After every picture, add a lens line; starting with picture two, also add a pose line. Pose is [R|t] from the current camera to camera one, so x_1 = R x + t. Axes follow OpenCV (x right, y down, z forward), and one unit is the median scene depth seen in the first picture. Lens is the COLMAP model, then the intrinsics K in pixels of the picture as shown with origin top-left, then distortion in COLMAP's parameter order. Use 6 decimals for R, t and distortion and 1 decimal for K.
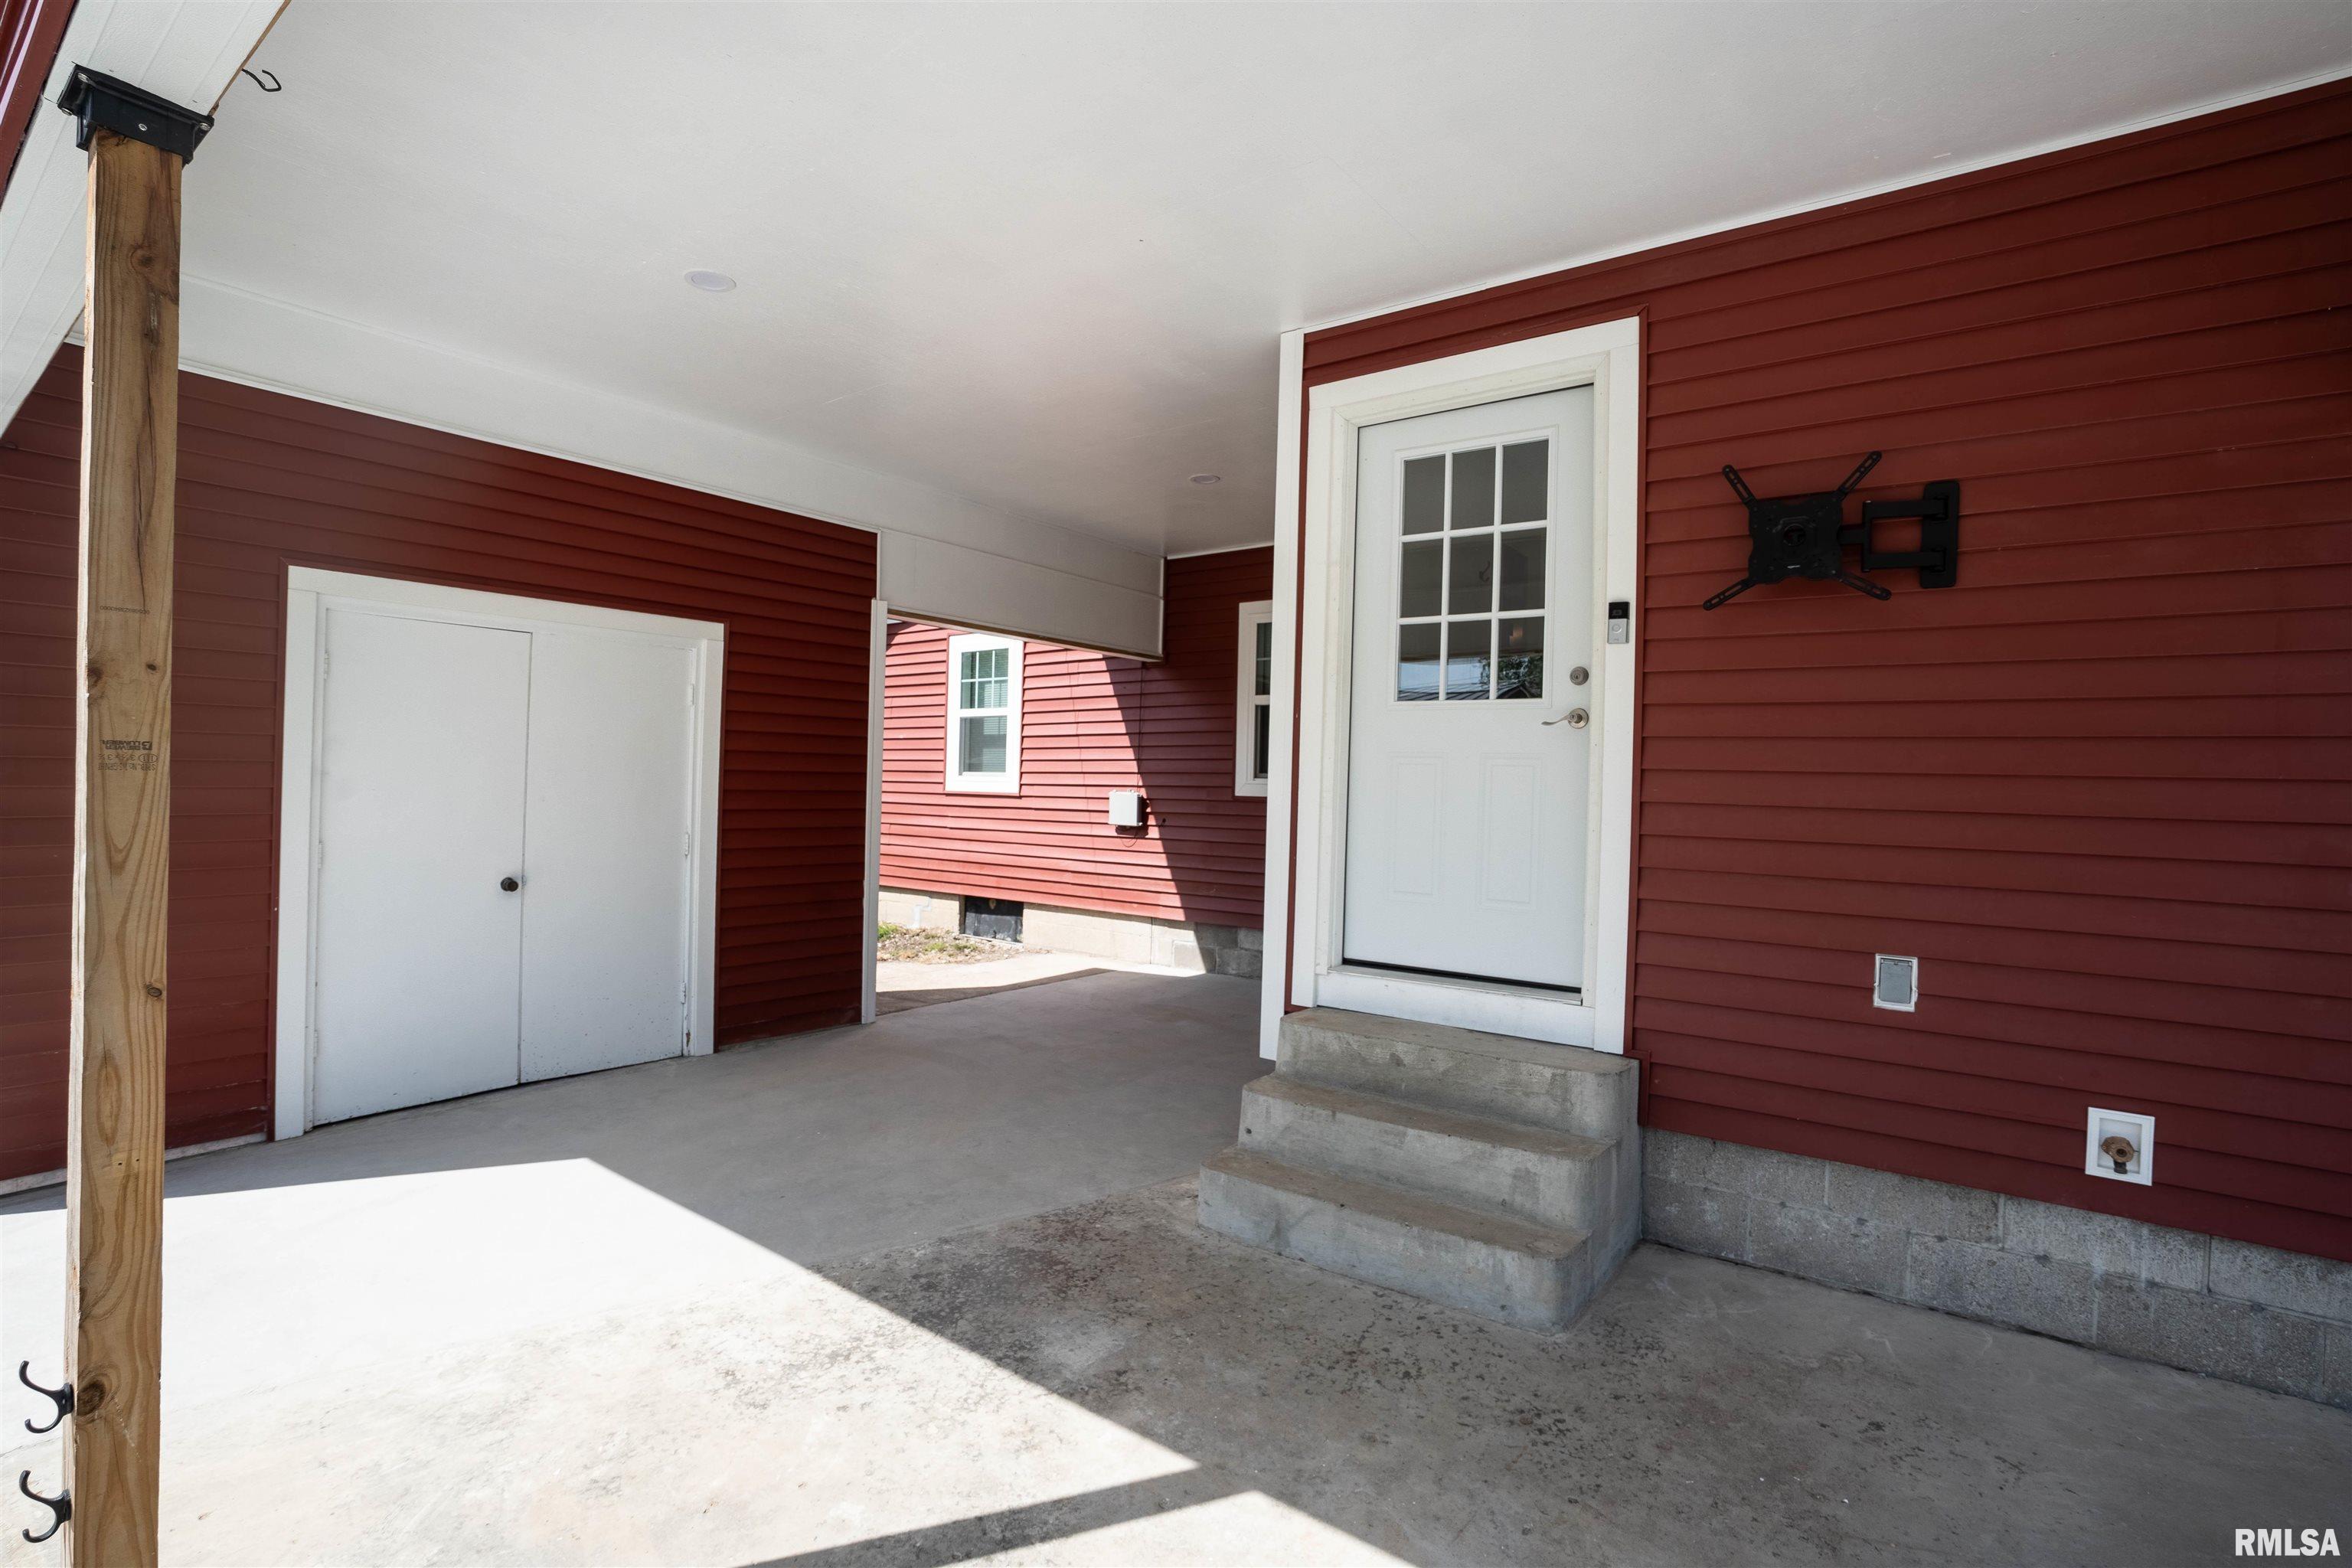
lens RADIAL K [[1094.1, 0, 1173.5], [0, 1094.1, 781.0], [0, 0, 1]] dist [-0.057769, 0.024493]
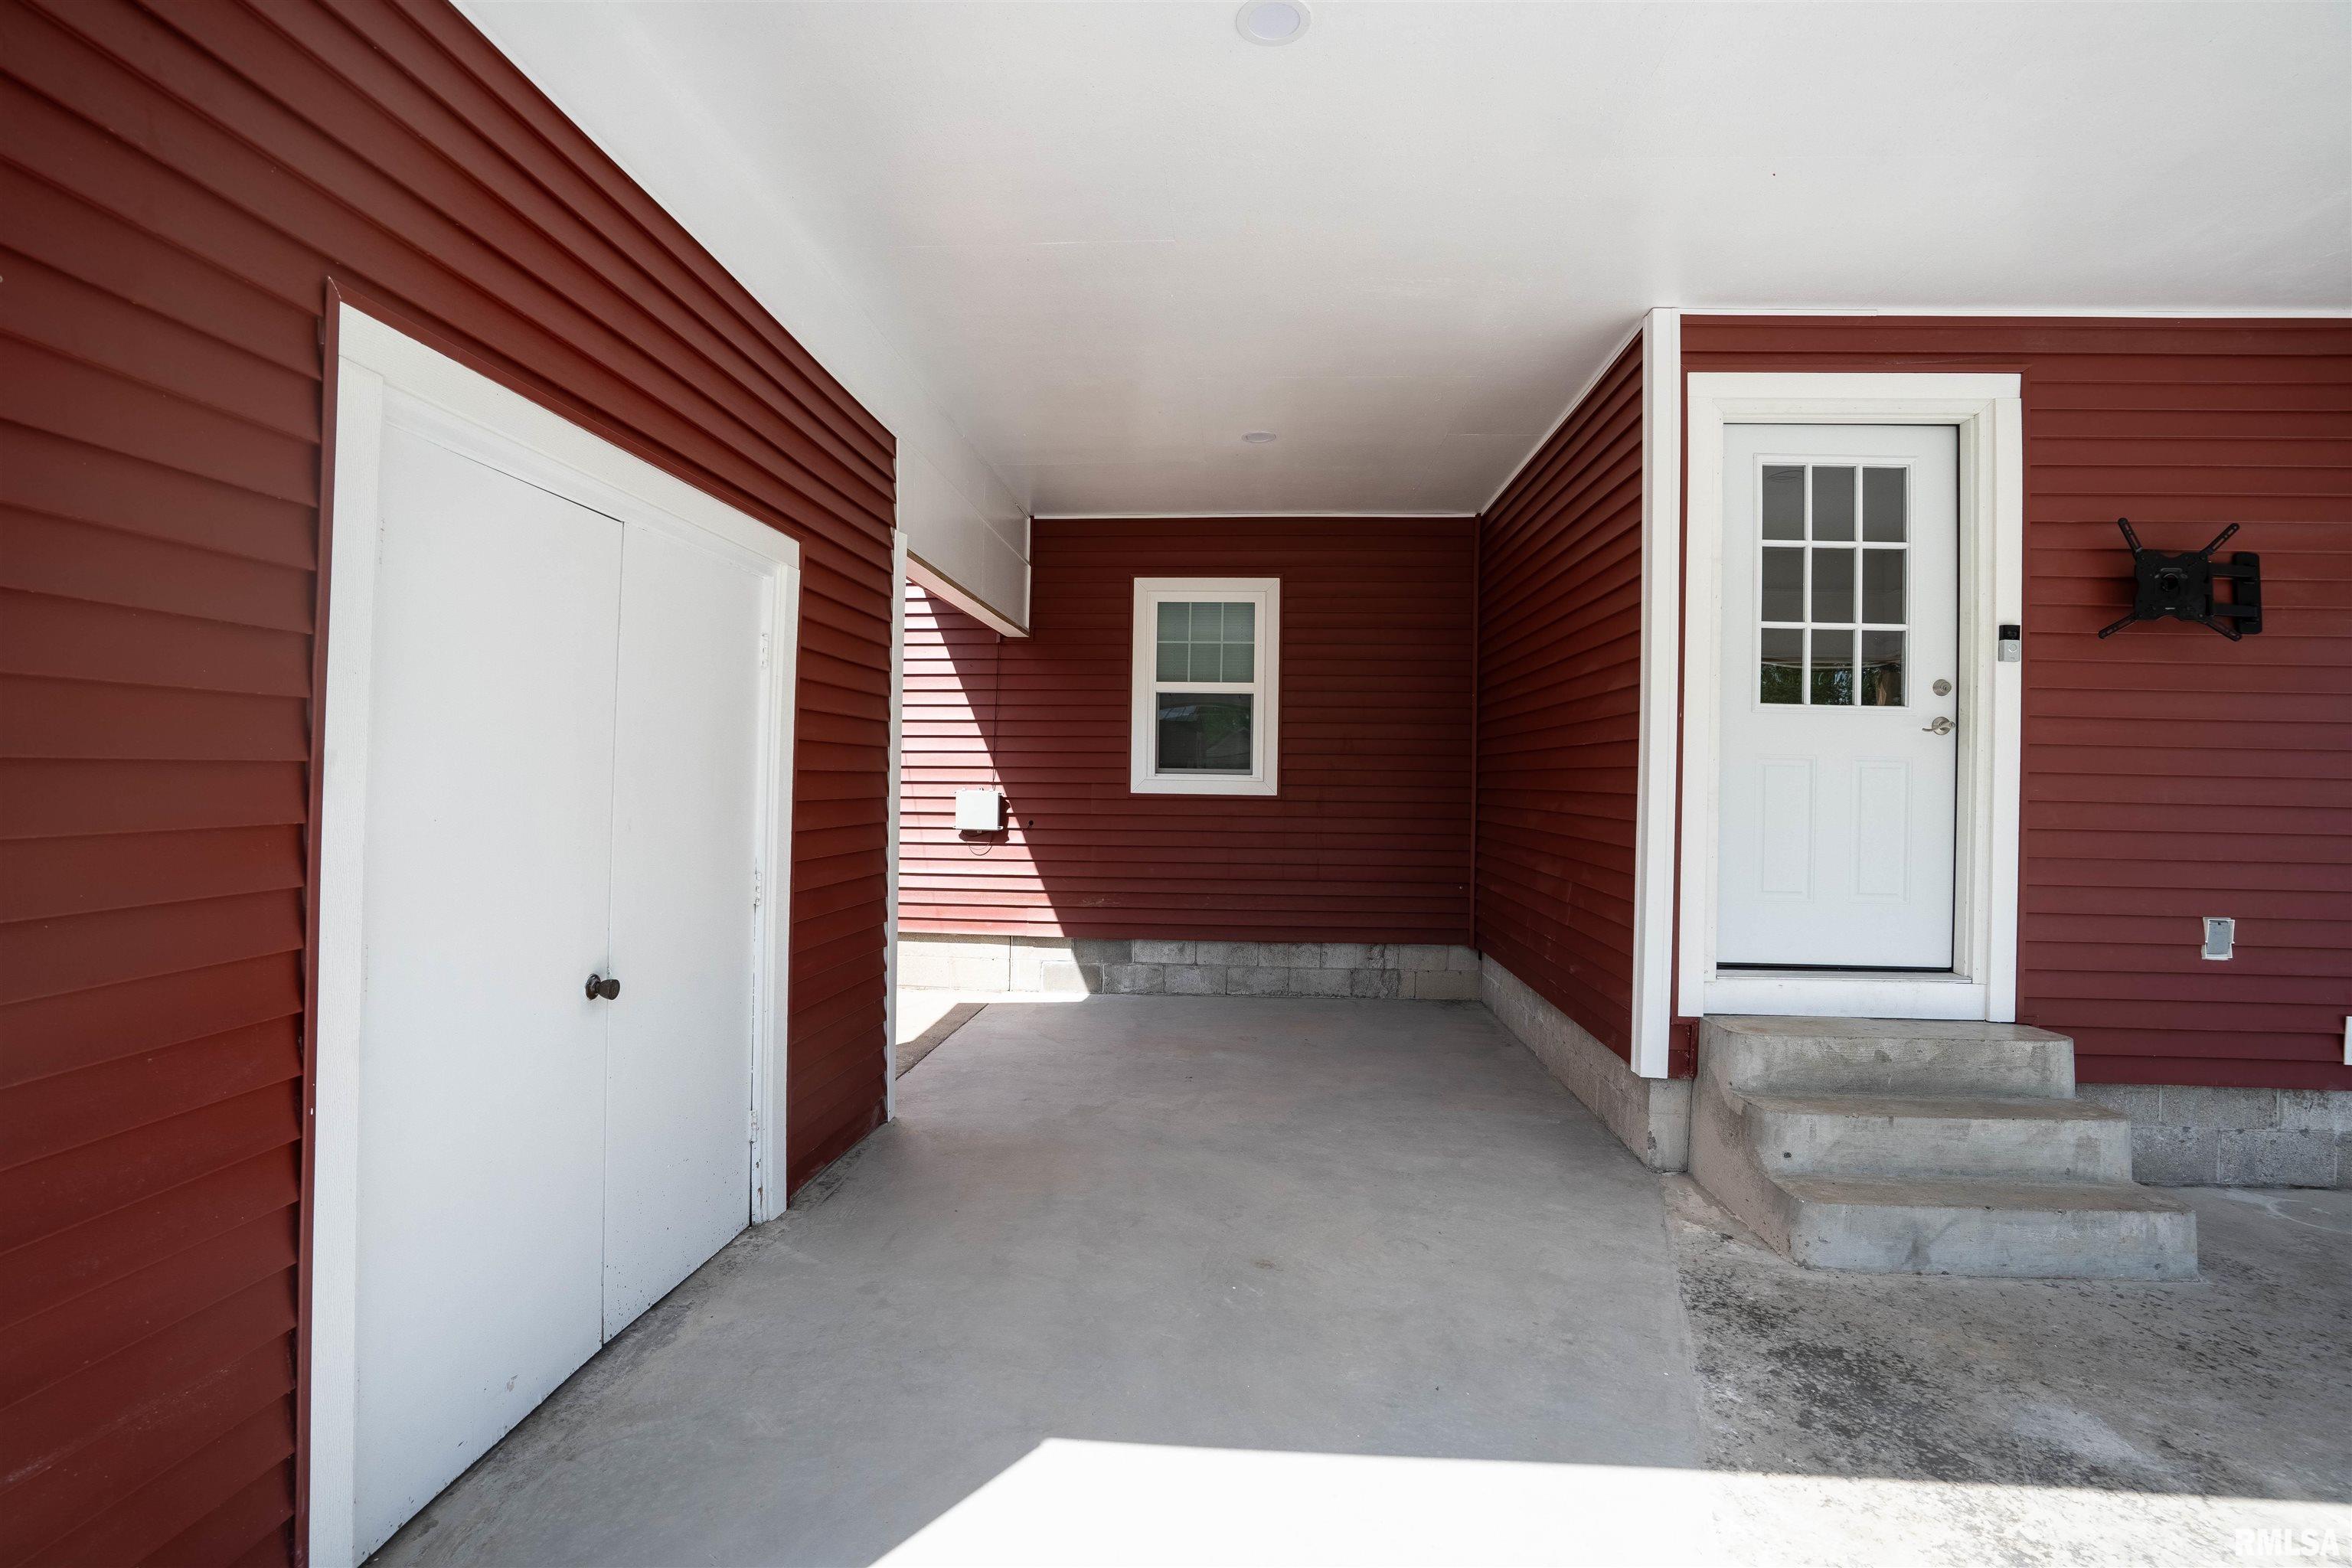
lens RADIAL K [[1087.1, 0, 1172.7], [0, 1087.1, 779.3], [0, 0, 1]] dist [-0.055854, 0.020991]
pose [[0.838225, -0.007322, 0.545275, -0.895410], [0.001873, 0.999943, 0.010549, -0.016118], [-0.545321, -0.007821, 0.838191, 0.527487]]
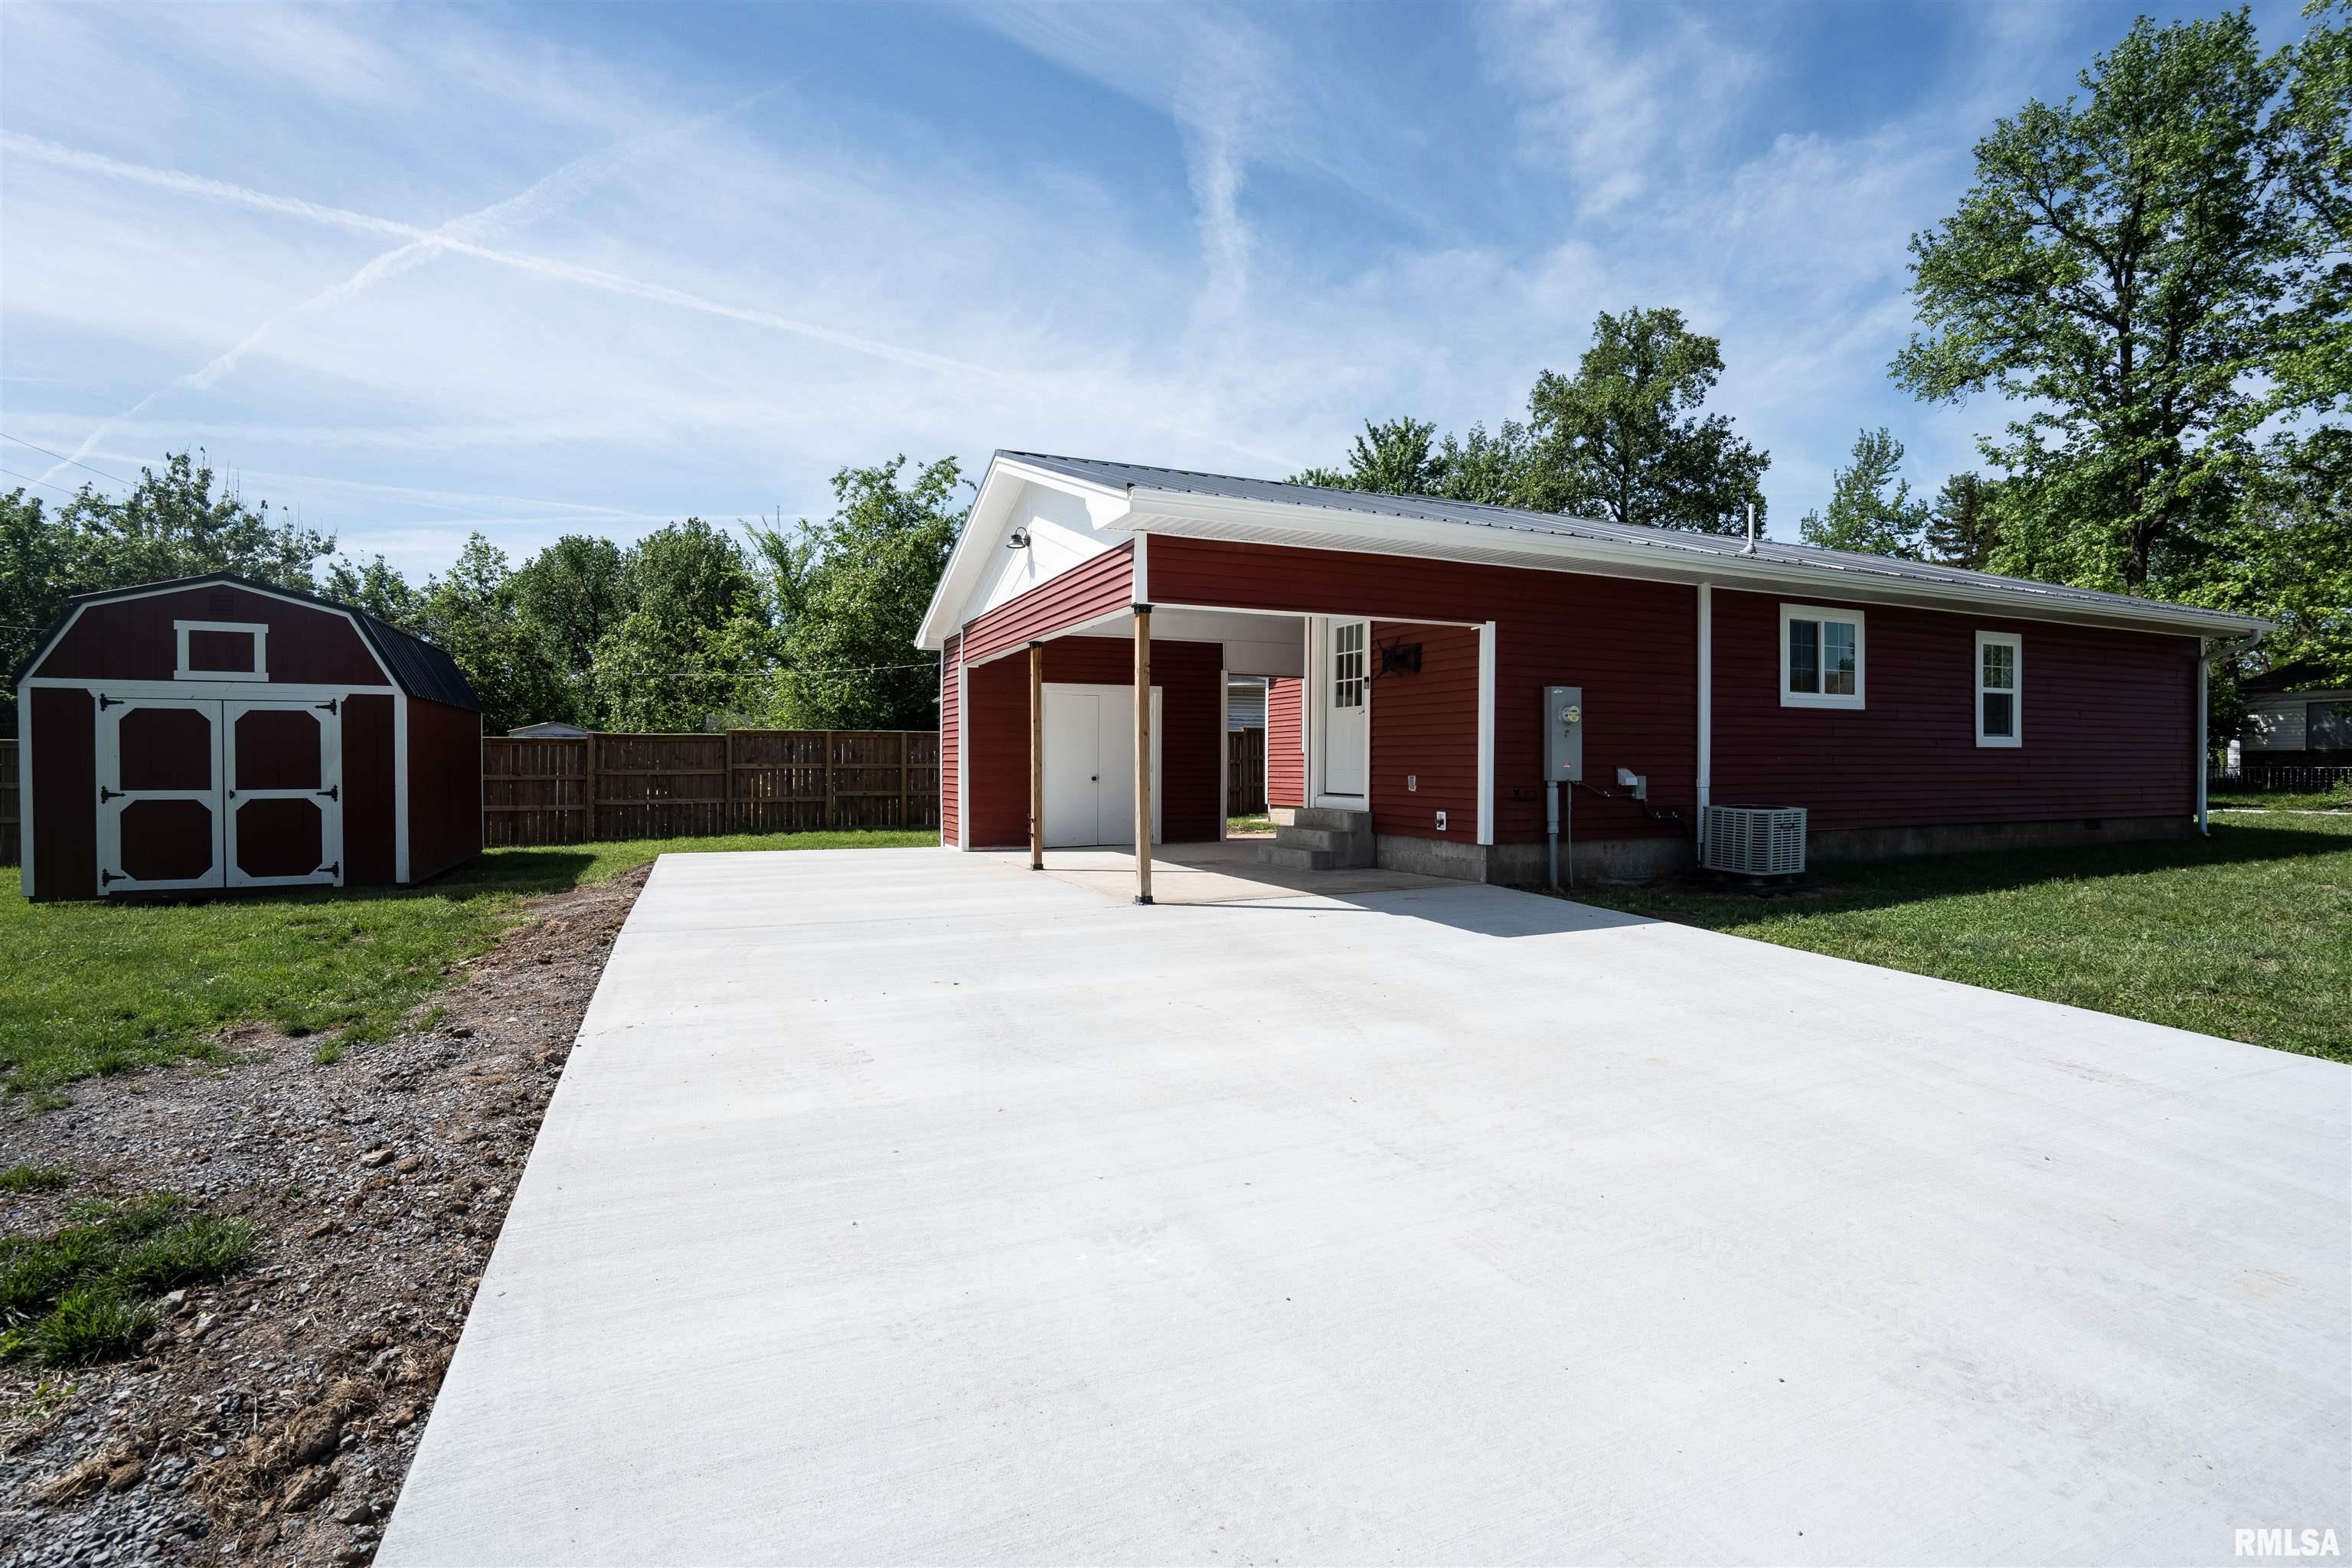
lens RADIAL K [[1087.1, 0, 1172.7], [0, 1087.1, 779.3], [0, 0, 1]] dist [-0.055854, 0.020991]
pose [[0.869129, -0.017062, -0.494291, 1.490885], [0.024348, 0.999669, 0.008304, 0.105129], [0.493986, -0.019252, 0.869257, -2.142923]]
